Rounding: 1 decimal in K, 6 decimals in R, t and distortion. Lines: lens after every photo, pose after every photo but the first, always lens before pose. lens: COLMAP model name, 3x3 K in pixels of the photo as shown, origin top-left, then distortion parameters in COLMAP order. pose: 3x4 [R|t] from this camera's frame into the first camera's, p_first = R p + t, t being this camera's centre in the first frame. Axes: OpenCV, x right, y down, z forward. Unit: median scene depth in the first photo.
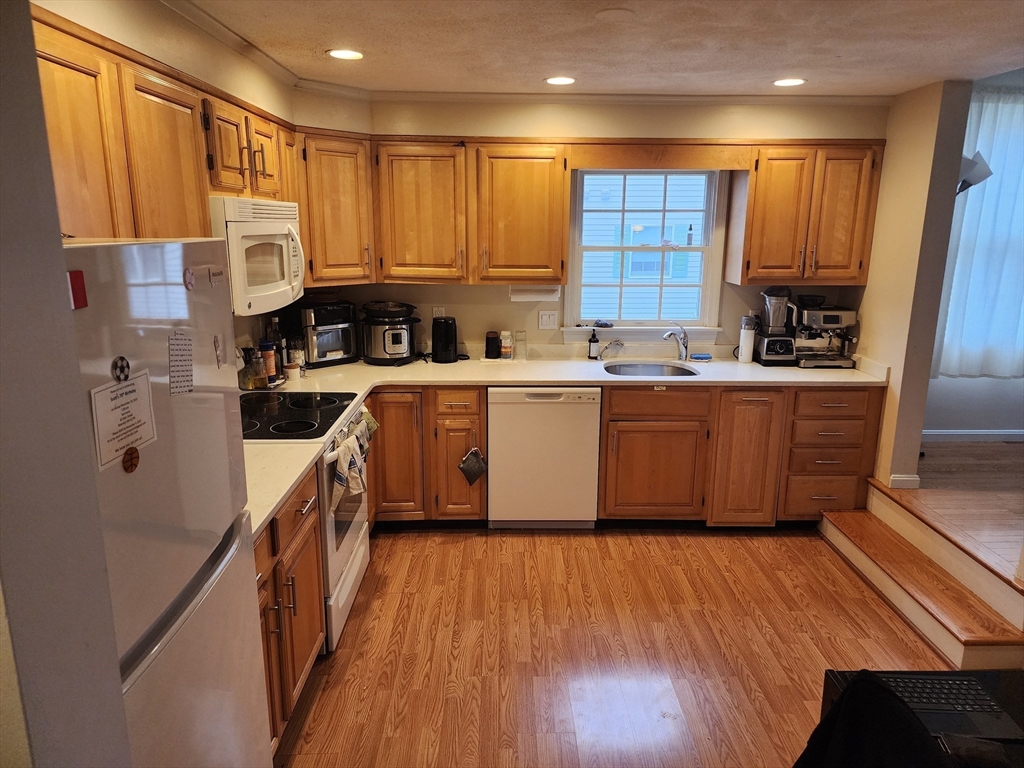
lens RADIAL K [[674.0, 0, 518.7], [0, 674.0, 381.0], [0, 0, 1]] dist [0.053350, -0.001939]
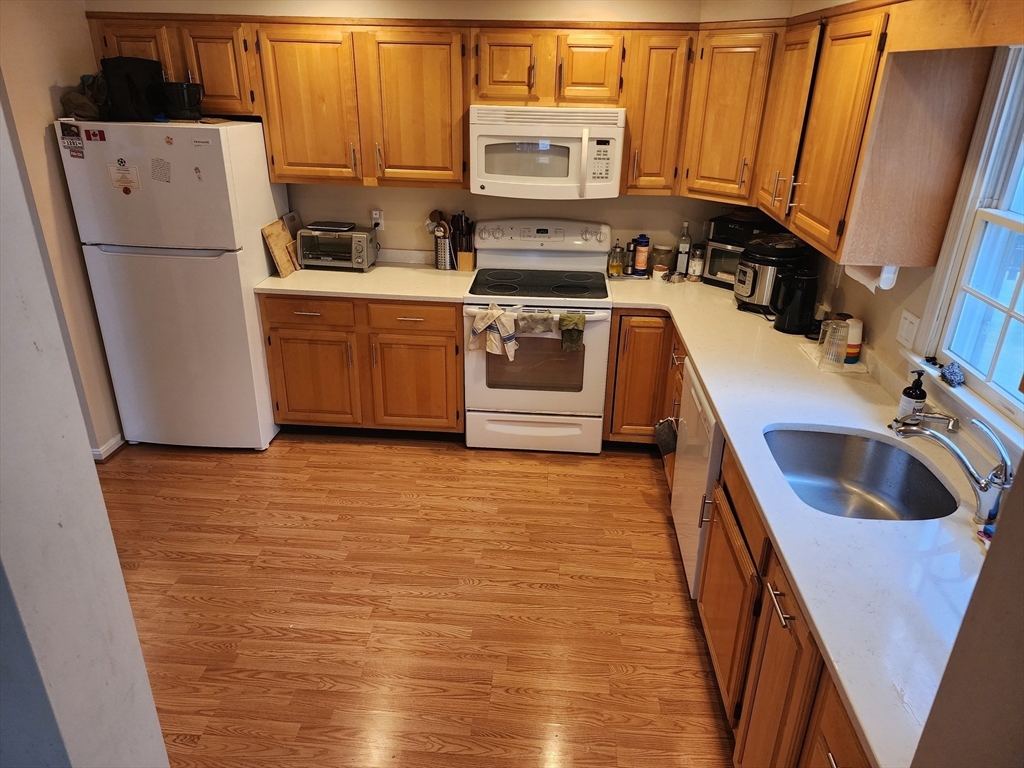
lens RADIAL K [[674.0, 0, 519.5], [0, 674.0, 376.4], [0, 0, 1]] dist [0.053350, -0.001939]
pose [[-0.093366, 0.389294, -0.916369, 0.833916], [-0.245302, 0.883023, 0.400121, -0.278902], [0.964940, 0.262145, 0.013051, 0.939776]]
